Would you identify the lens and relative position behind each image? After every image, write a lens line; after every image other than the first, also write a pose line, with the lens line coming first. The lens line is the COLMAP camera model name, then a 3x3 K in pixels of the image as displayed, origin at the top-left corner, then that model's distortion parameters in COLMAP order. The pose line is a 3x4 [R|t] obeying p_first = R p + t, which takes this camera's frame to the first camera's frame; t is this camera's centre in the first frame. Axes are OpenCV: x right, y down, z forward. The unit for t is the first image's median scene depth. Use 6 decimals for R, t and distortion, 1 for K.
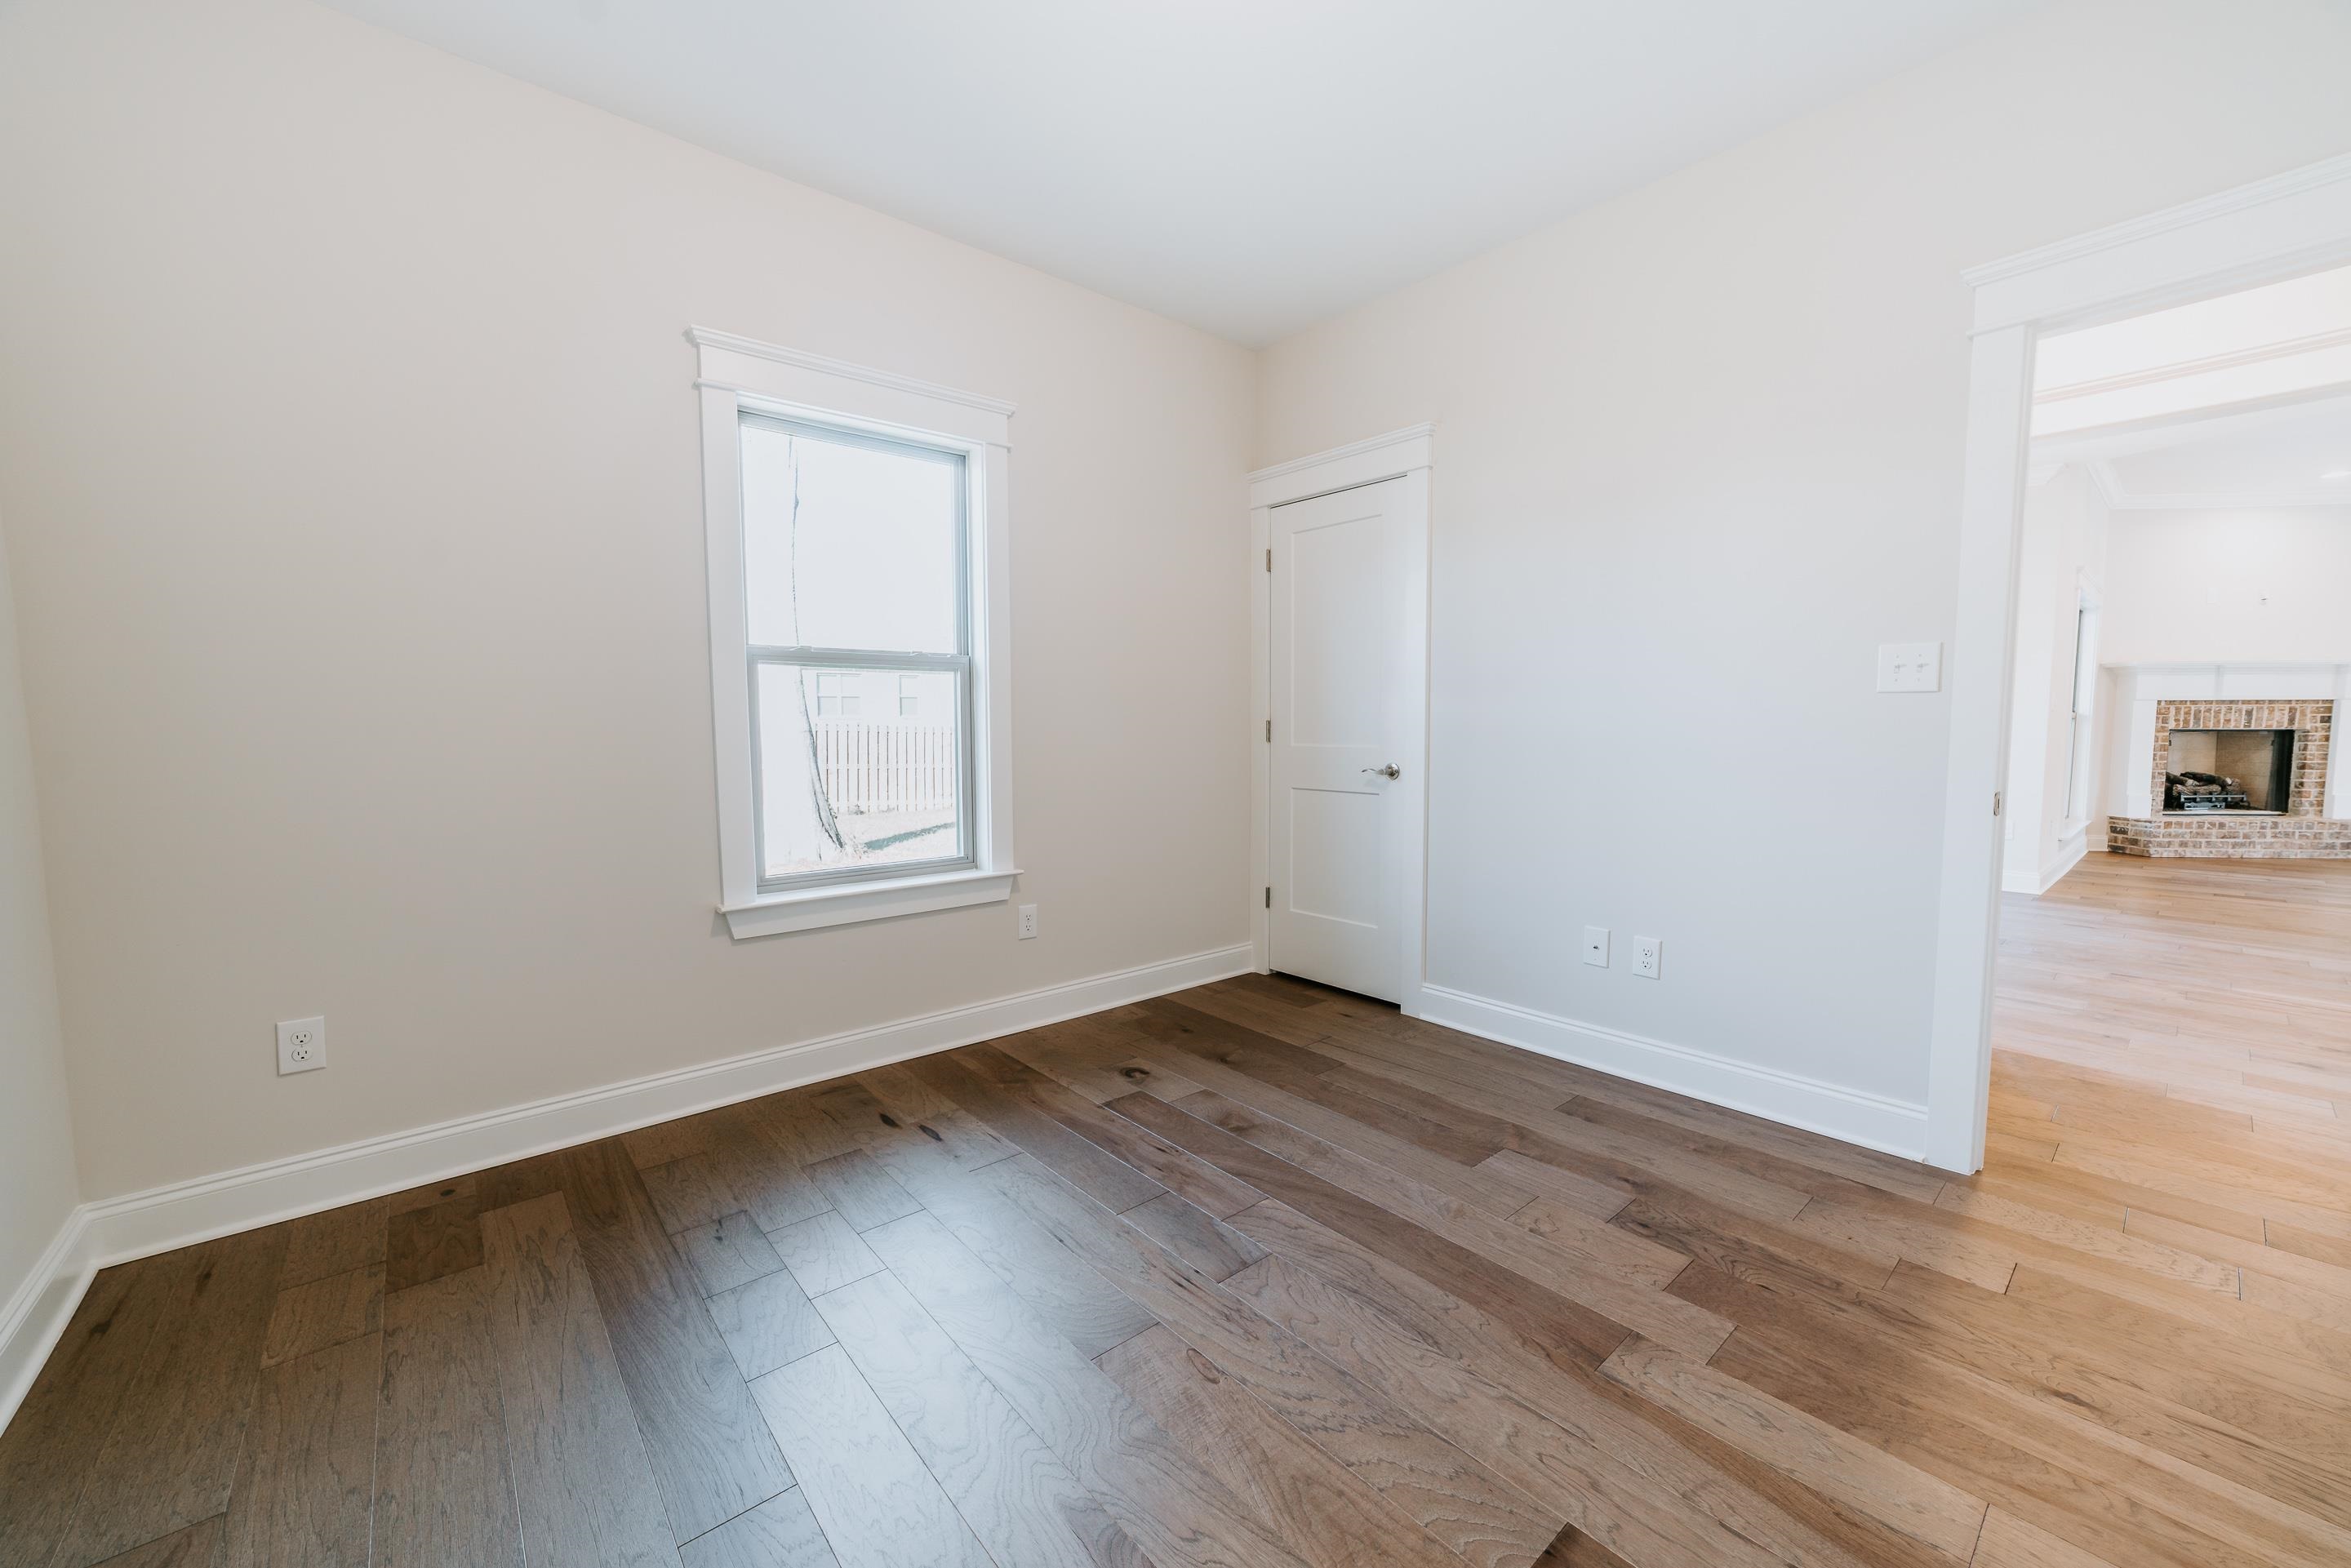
lens RADIAL K [[903.2, 0, 1183.1], [0, 903.2, 790.3], [0, 0, 1]] dist [-0.019083, 0.006840]
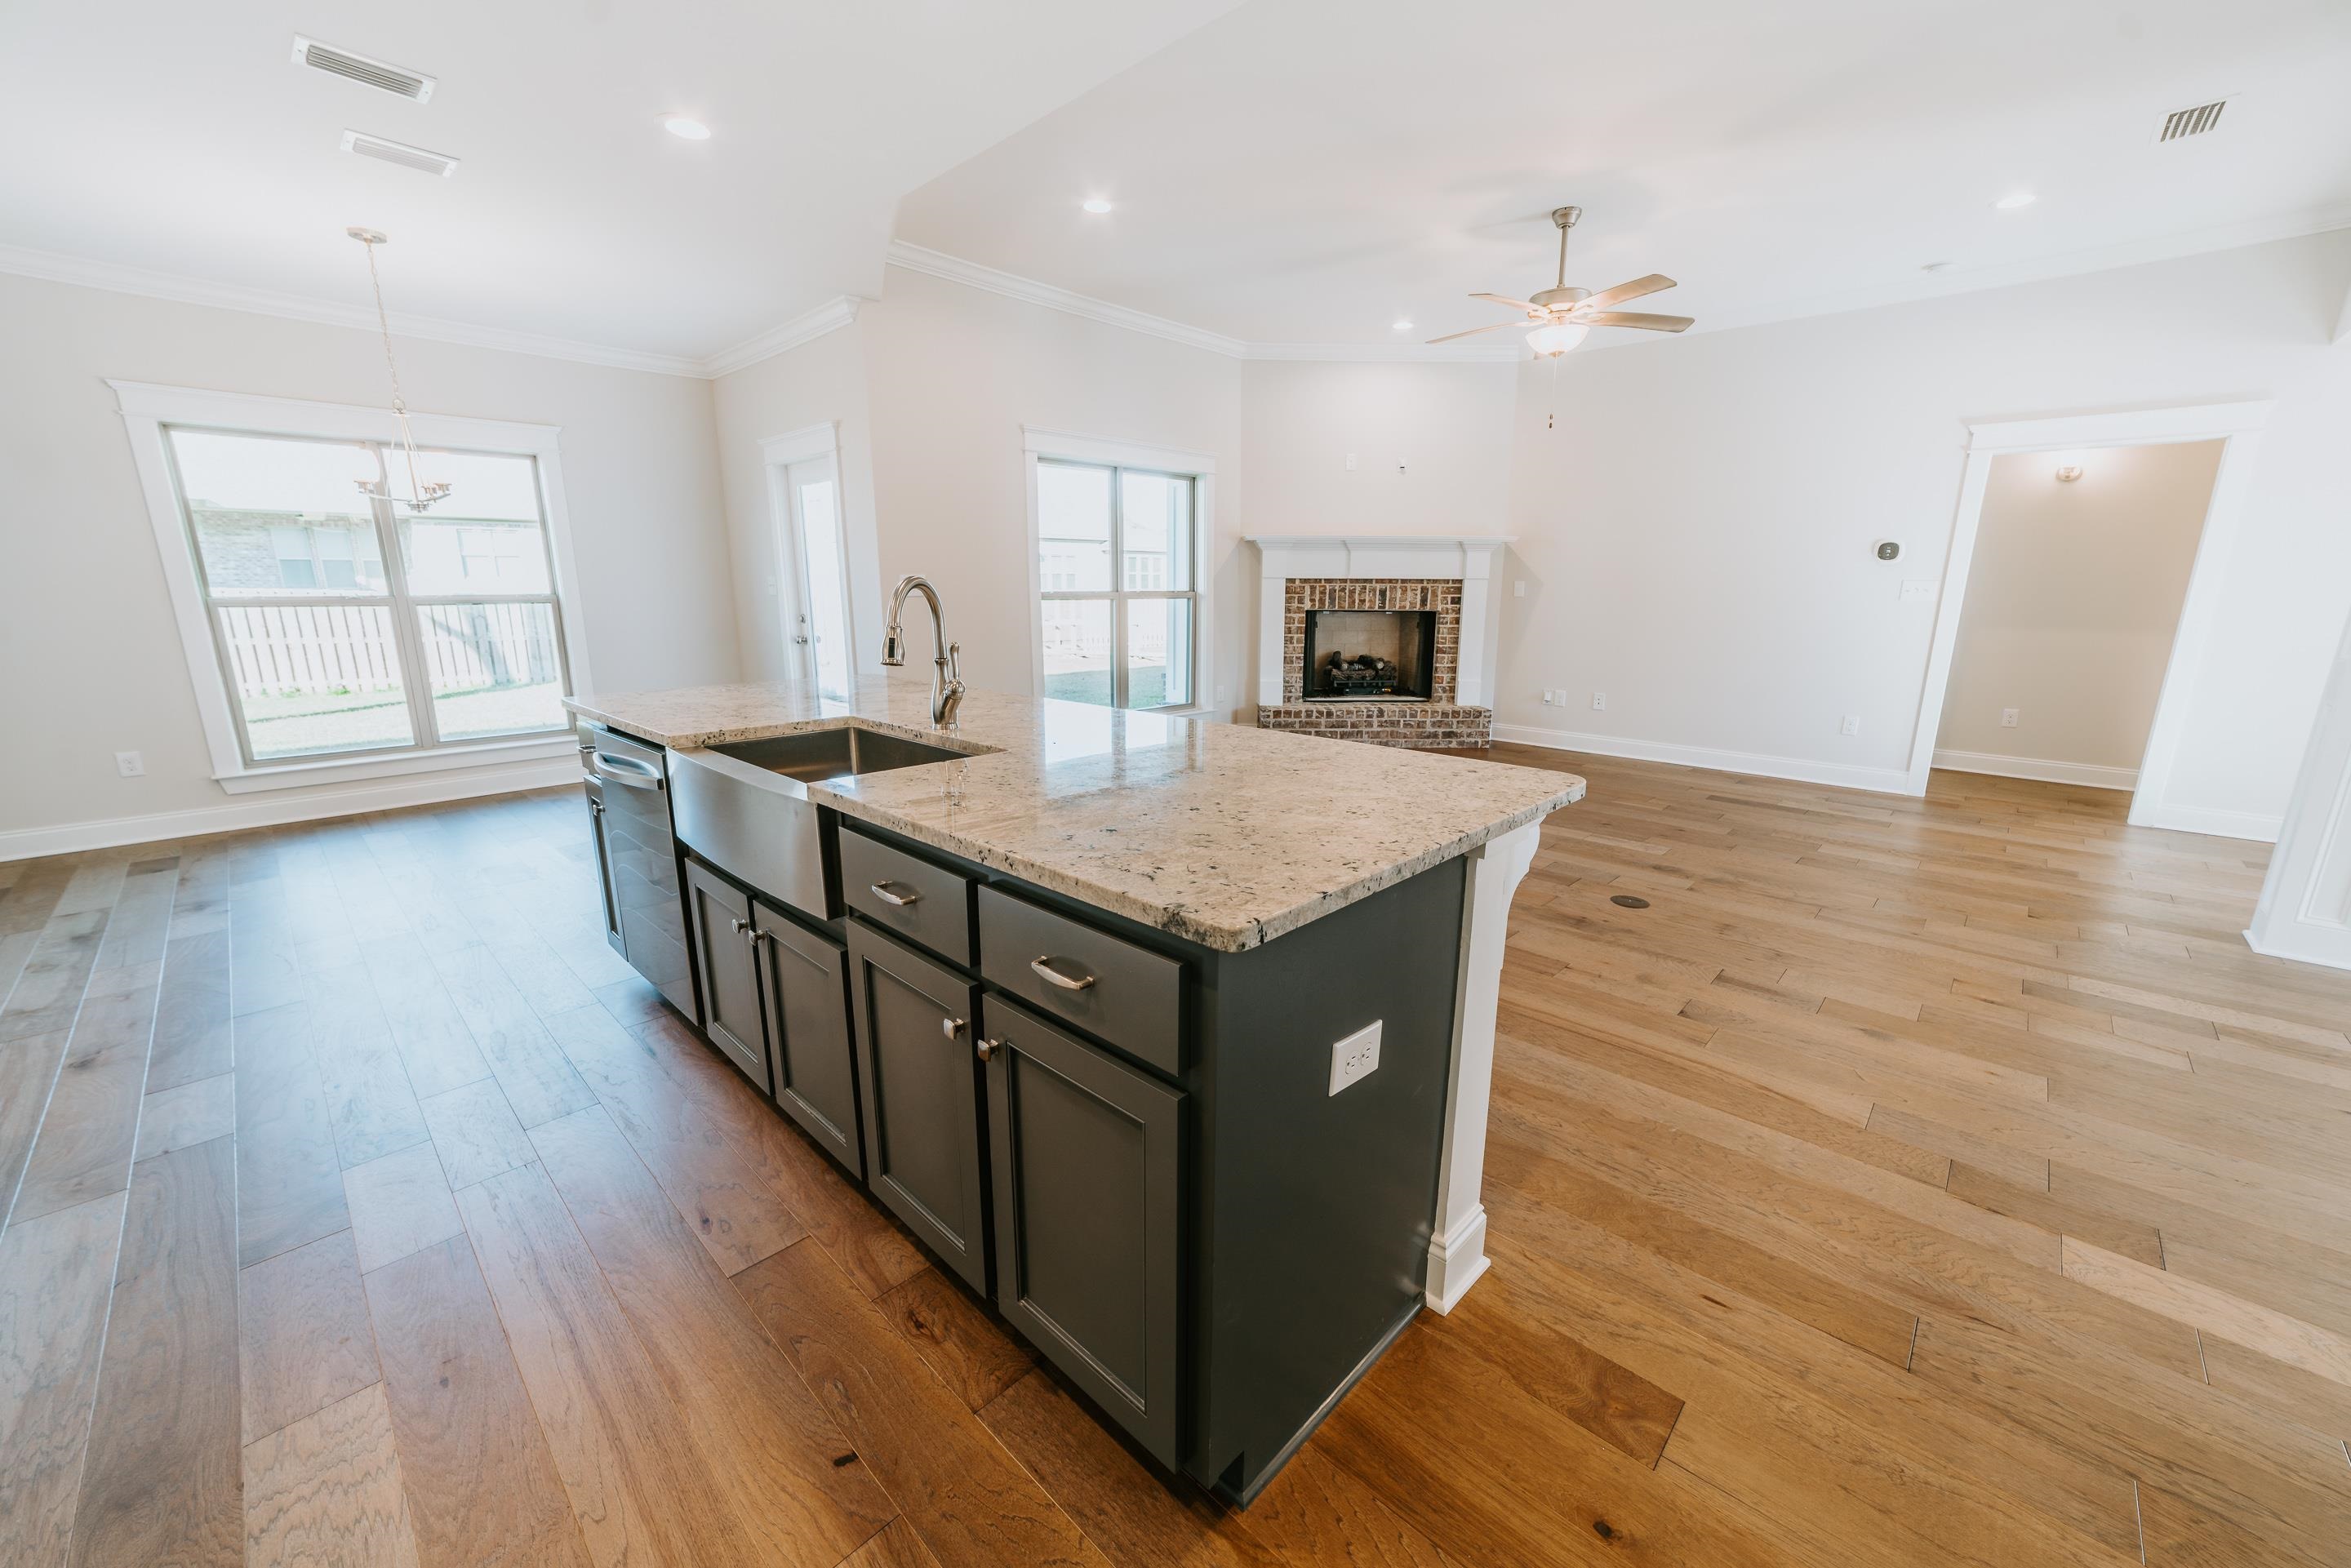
lens RADIAL K [[903.2, 0, 1187.7], [0, 903.2, 787.7], [0, 0, 1]] dist [-0.019083, 0.006840]
pose [[0.994735, -0.016157, 0.101203, 0.895296], [0.001307, 0.989413, 0.145119, -0.022142], [-0.102476, -0.144223, 0.984225, 0.060245]]
